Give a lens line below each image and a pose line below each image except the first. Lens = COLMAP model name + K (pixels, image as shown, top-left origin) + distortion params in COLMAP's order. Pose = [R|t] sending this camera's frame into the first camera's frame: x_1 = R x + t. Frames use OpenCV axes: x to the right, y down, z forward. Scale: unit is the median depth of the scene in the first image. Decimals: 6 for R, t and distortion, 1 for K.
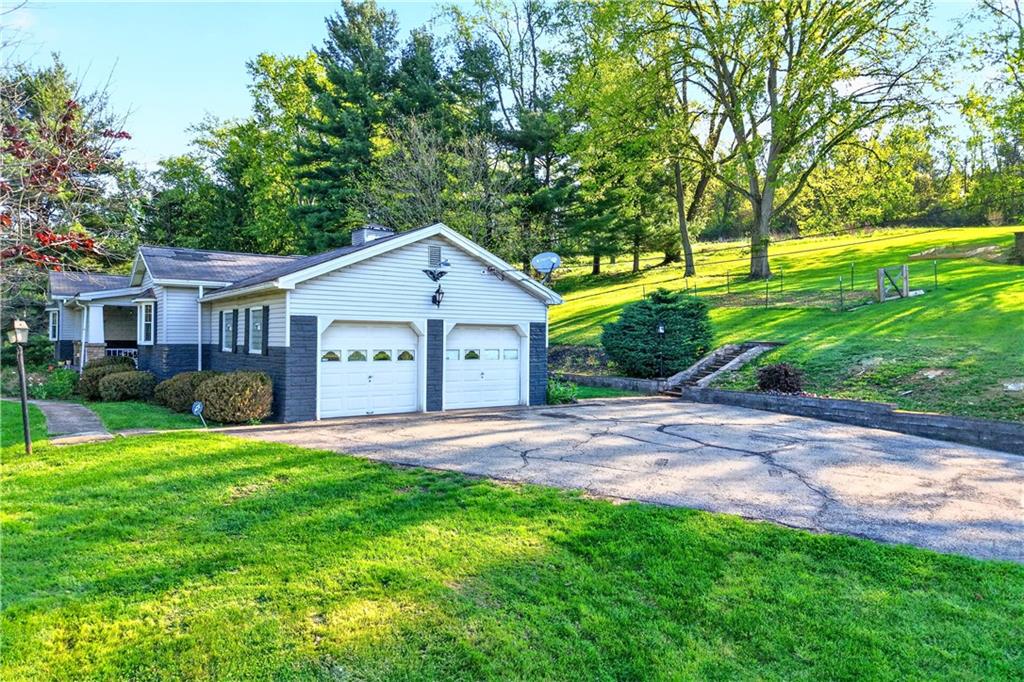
lens RADIAL K [[710.0, 0, 516.3], [0, 710.0, 321.9], [0, 0, 1]] dist [-0.002298, 0.001185]
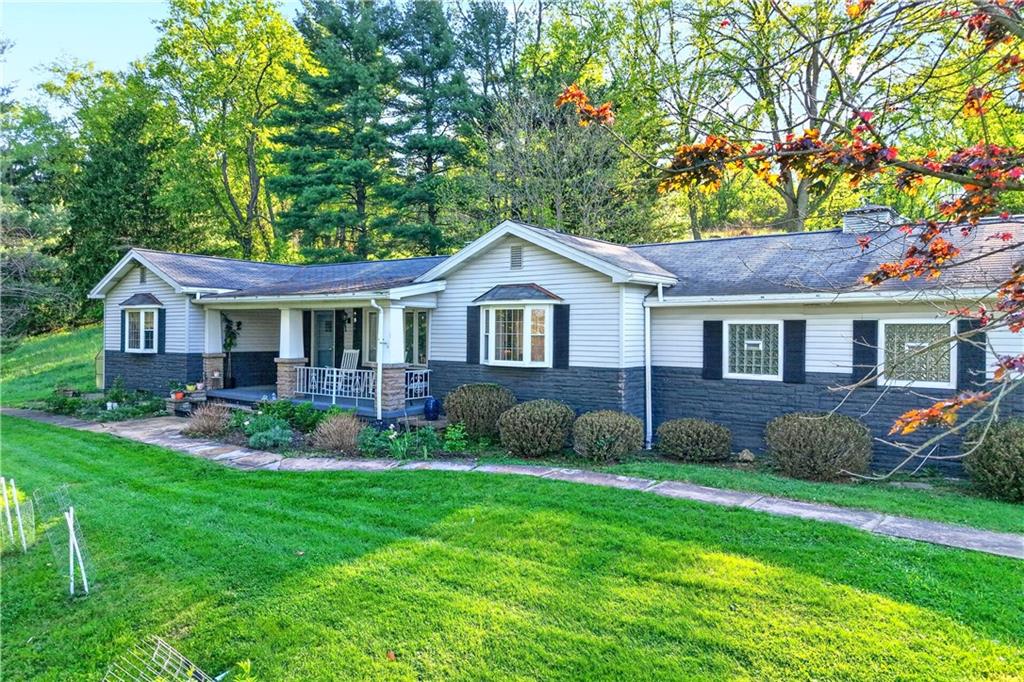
lens RADIAL K [[710.0, 0, 516.3], [0, 710.0, 321.9], [0, 0, 1]] dist [-0.002298, 0.001185]
pose [[0.954277, 0.001567, 0.298920, -0.676828], [-0.005366, 0.999915, 0.011886, -0.017303], [-0.298876, -0.012947, 0.954204, 0.327221]]
